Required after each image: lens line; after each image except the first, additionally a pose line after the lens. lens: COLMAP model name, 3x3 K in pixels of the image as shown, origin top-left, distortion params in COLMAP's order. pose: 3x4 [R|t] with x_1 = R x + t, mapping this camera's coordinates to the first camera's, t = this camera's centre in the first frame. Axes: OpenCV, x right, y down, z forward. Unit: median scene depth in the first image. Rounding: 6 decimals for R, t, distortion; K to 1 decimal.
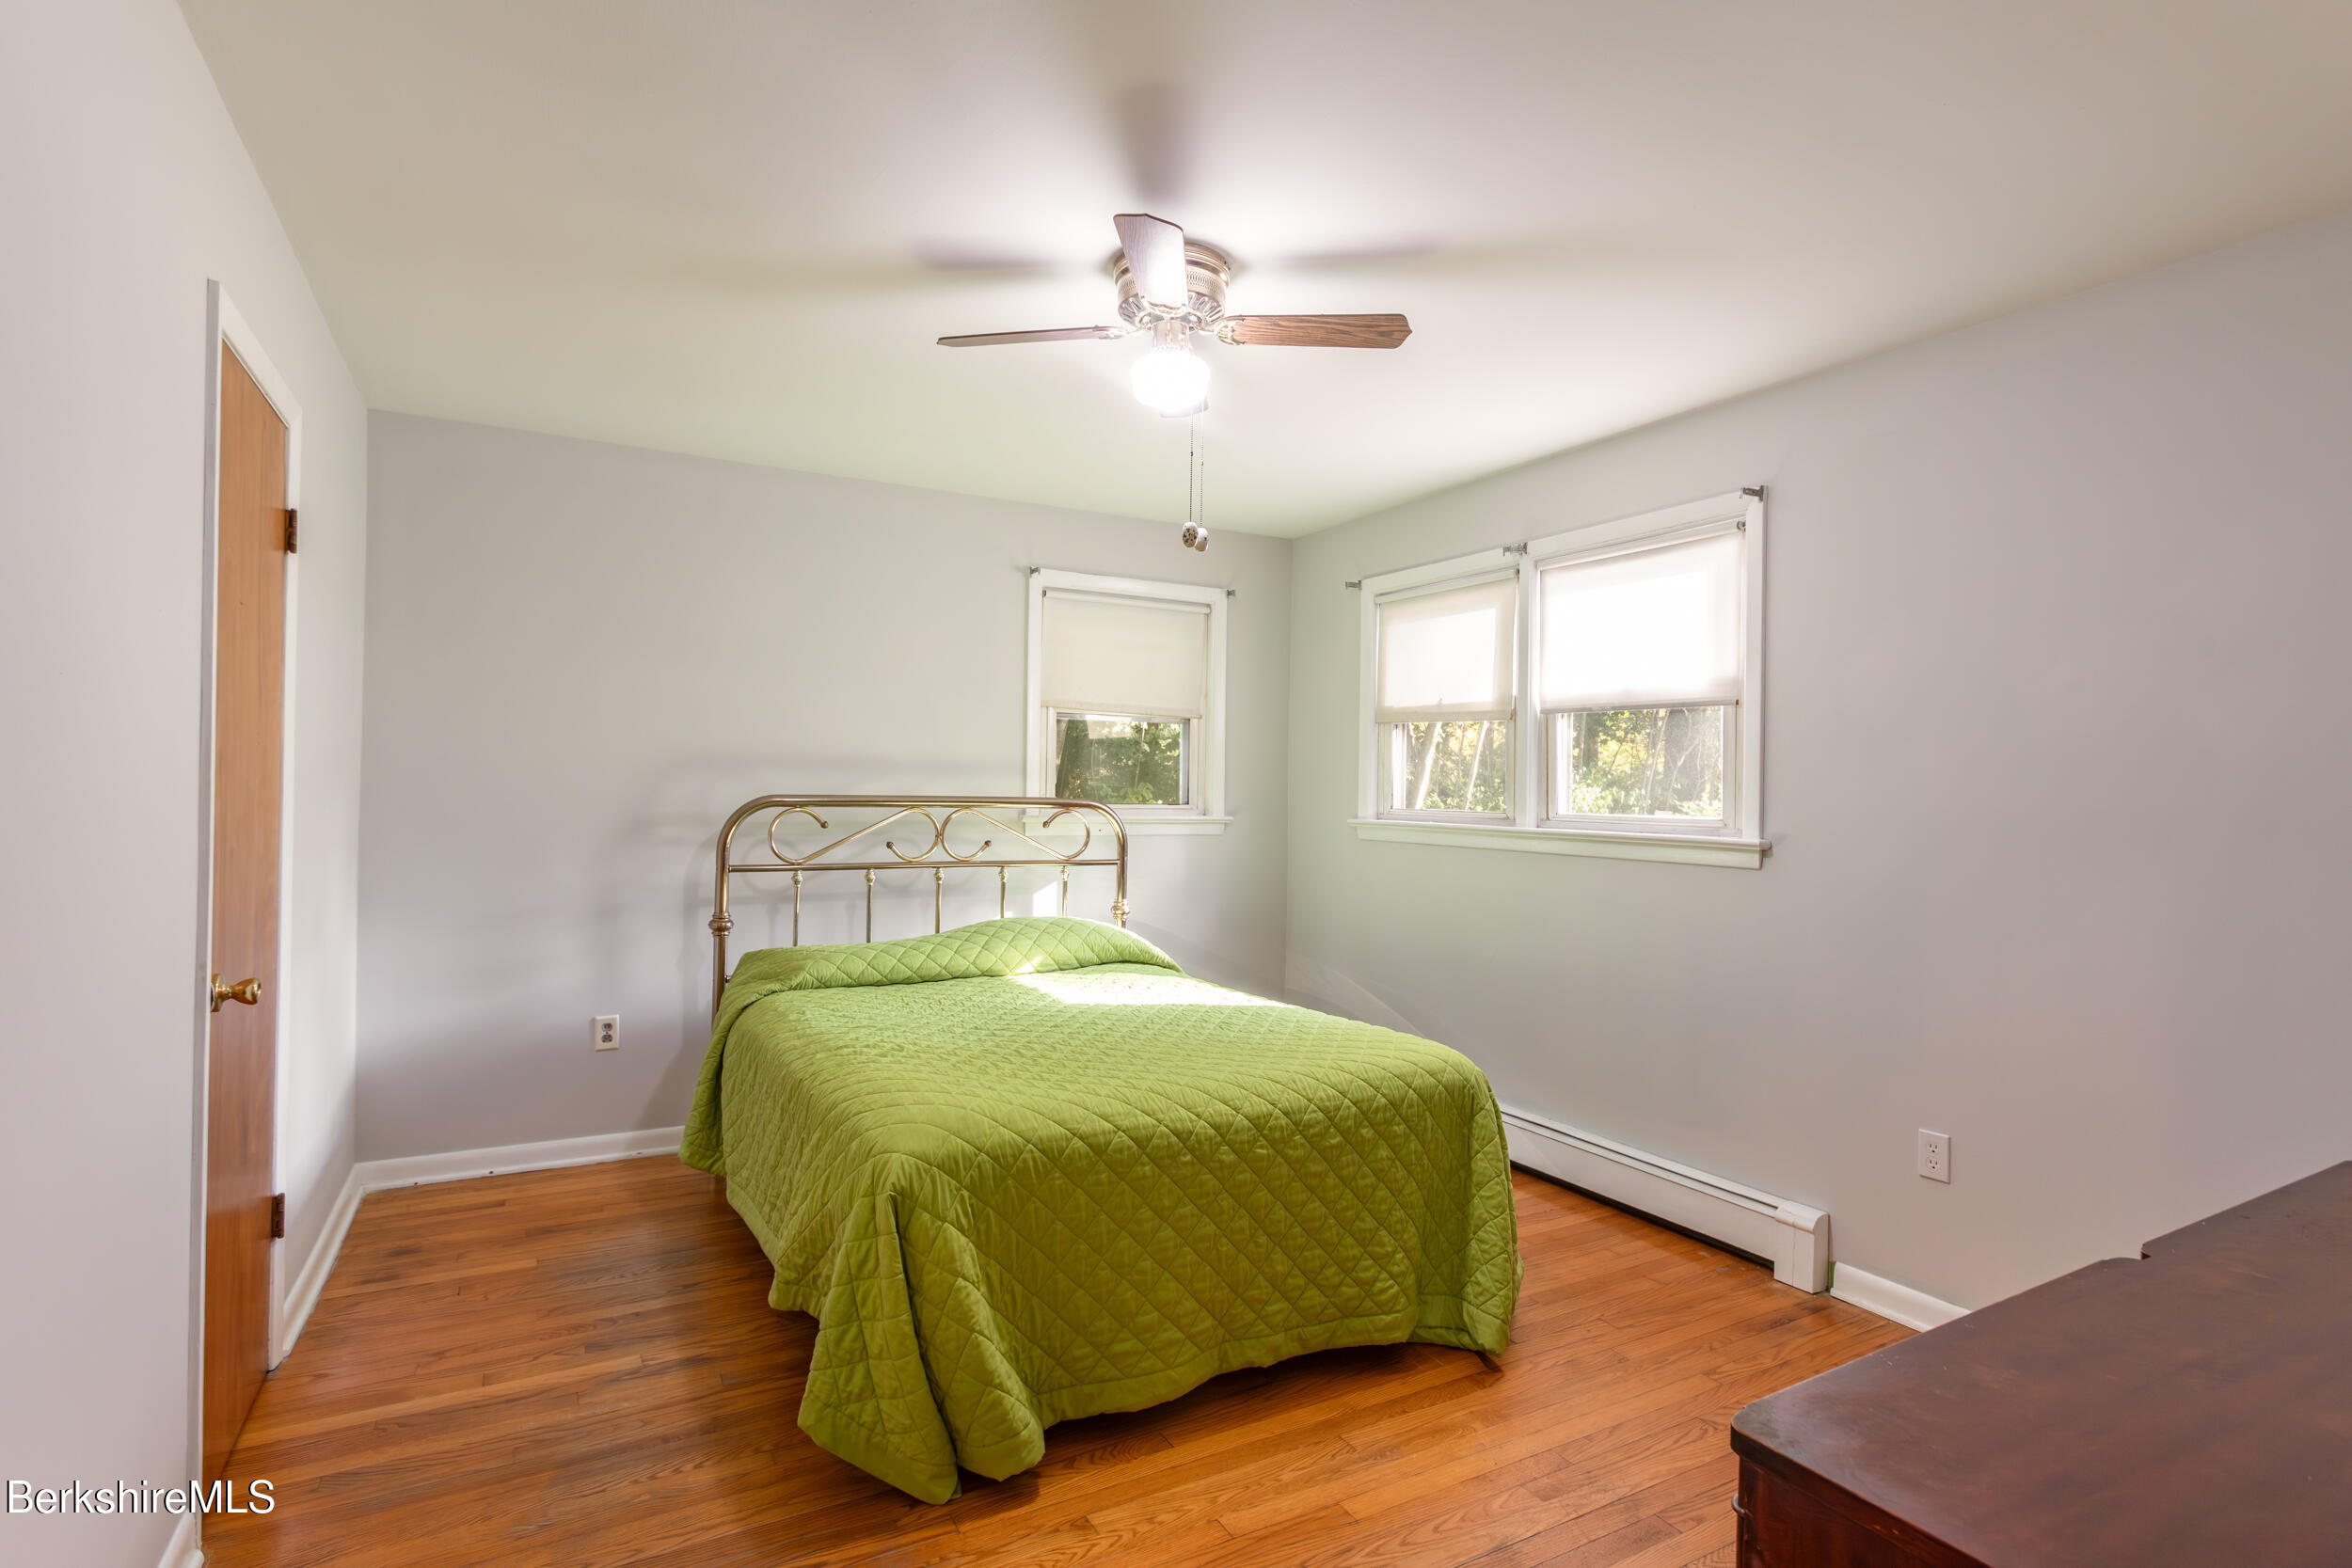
lens RADIAL K [[1145.4, 0, 1172.0], [0, 1145.4, 787.2], [0, 0, 1]] dist [-0.013532, 0.010206]
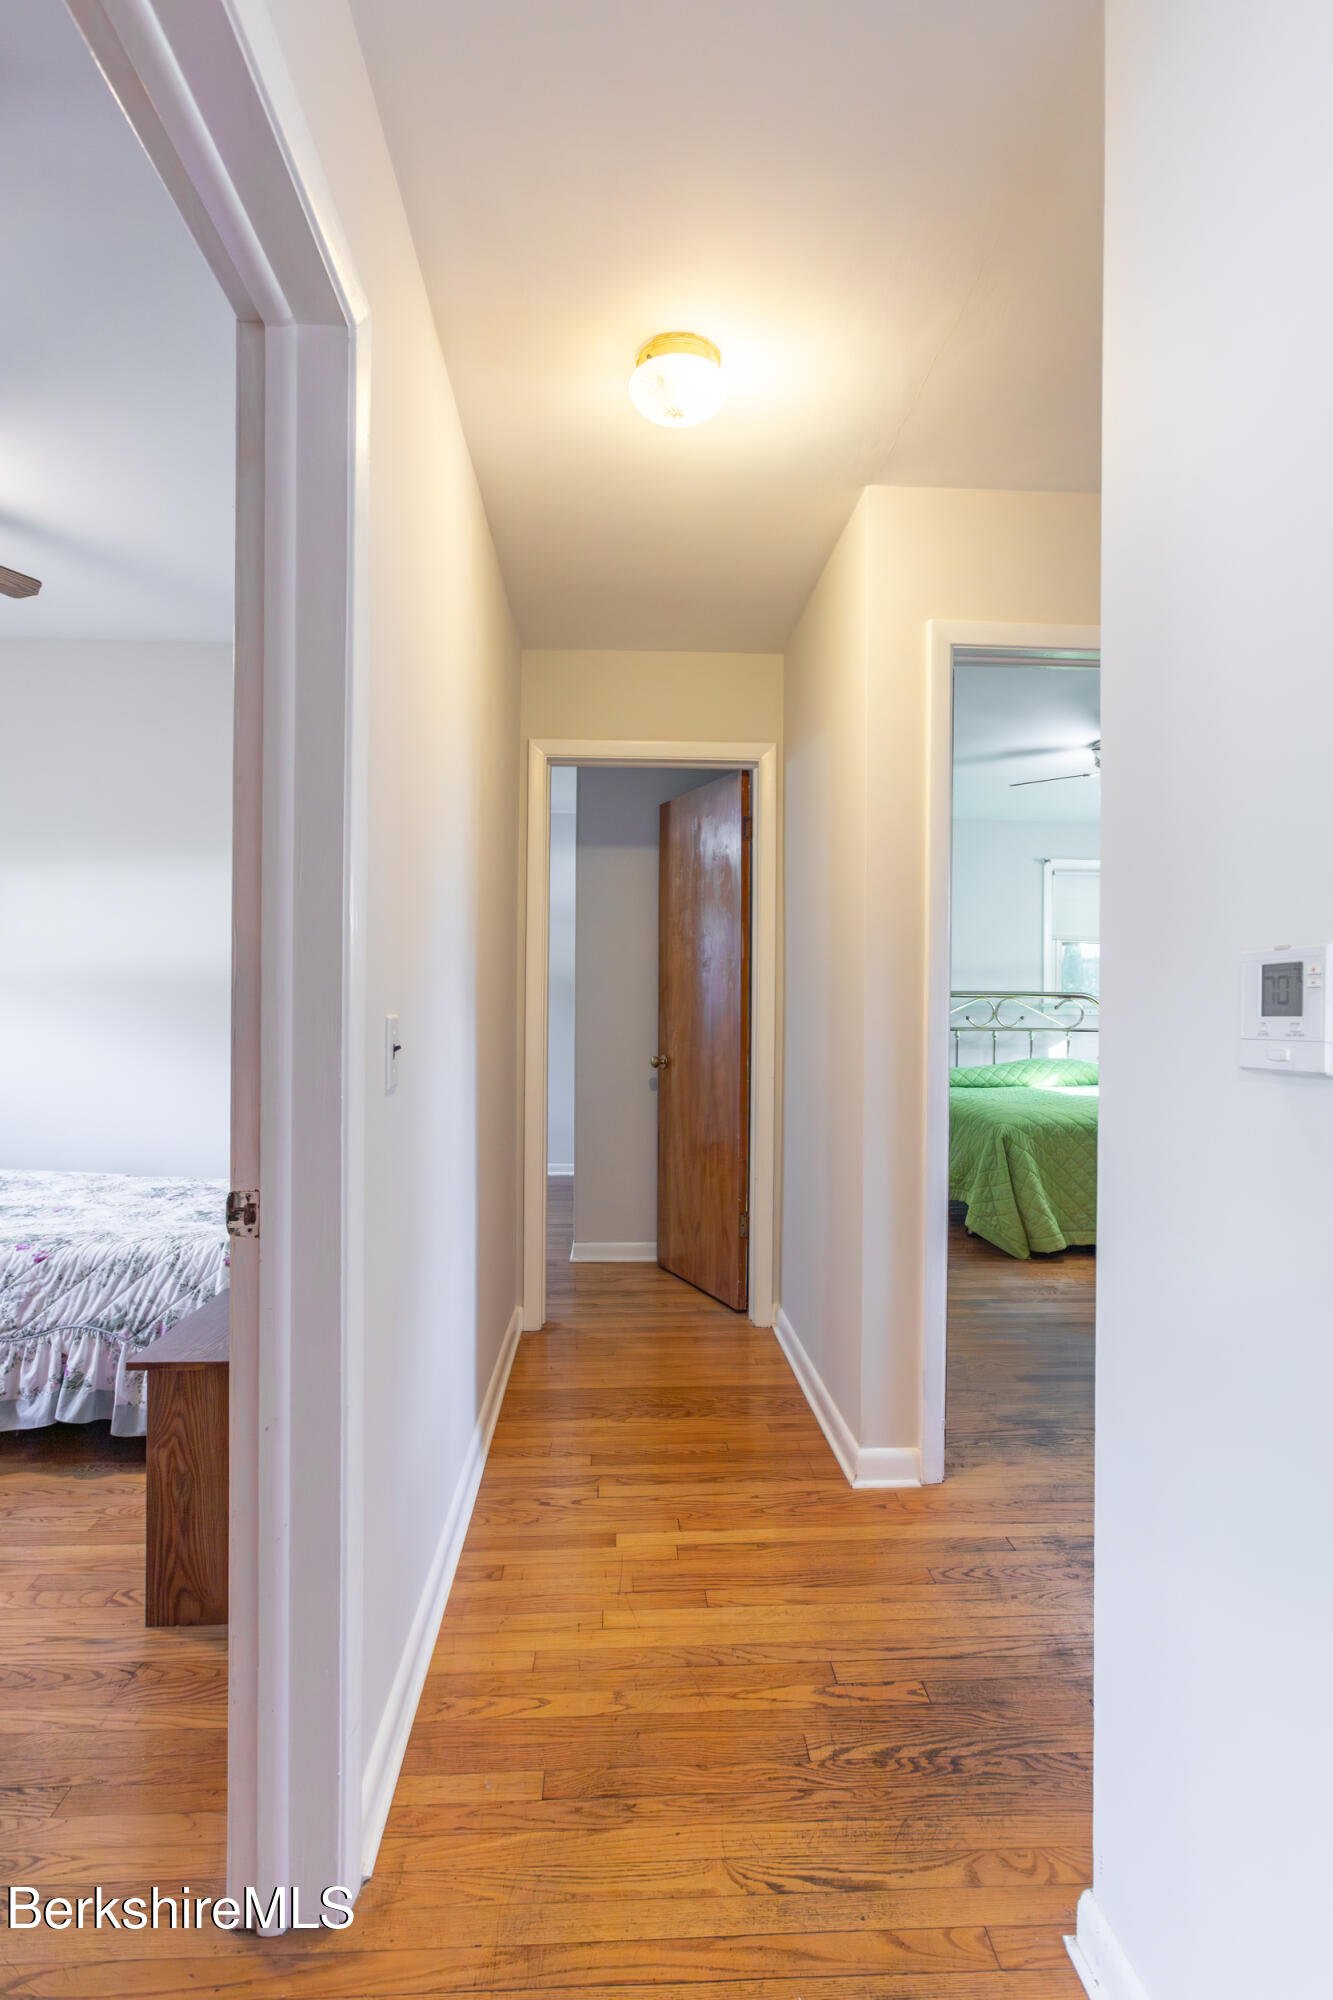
lens RADIAL K [[974.1, 0, 668.4], [0, 974.1, 1002.6], [0, 0, 1]] dist [-0.013532, 0.010206]
pose [[0.889244, -0.010302, -0.457316, 0.044794], [0.011542, 0.999933, -0.000083, 0.019765], [0.457287, -0.005205, 0.889304, -0.631155]]
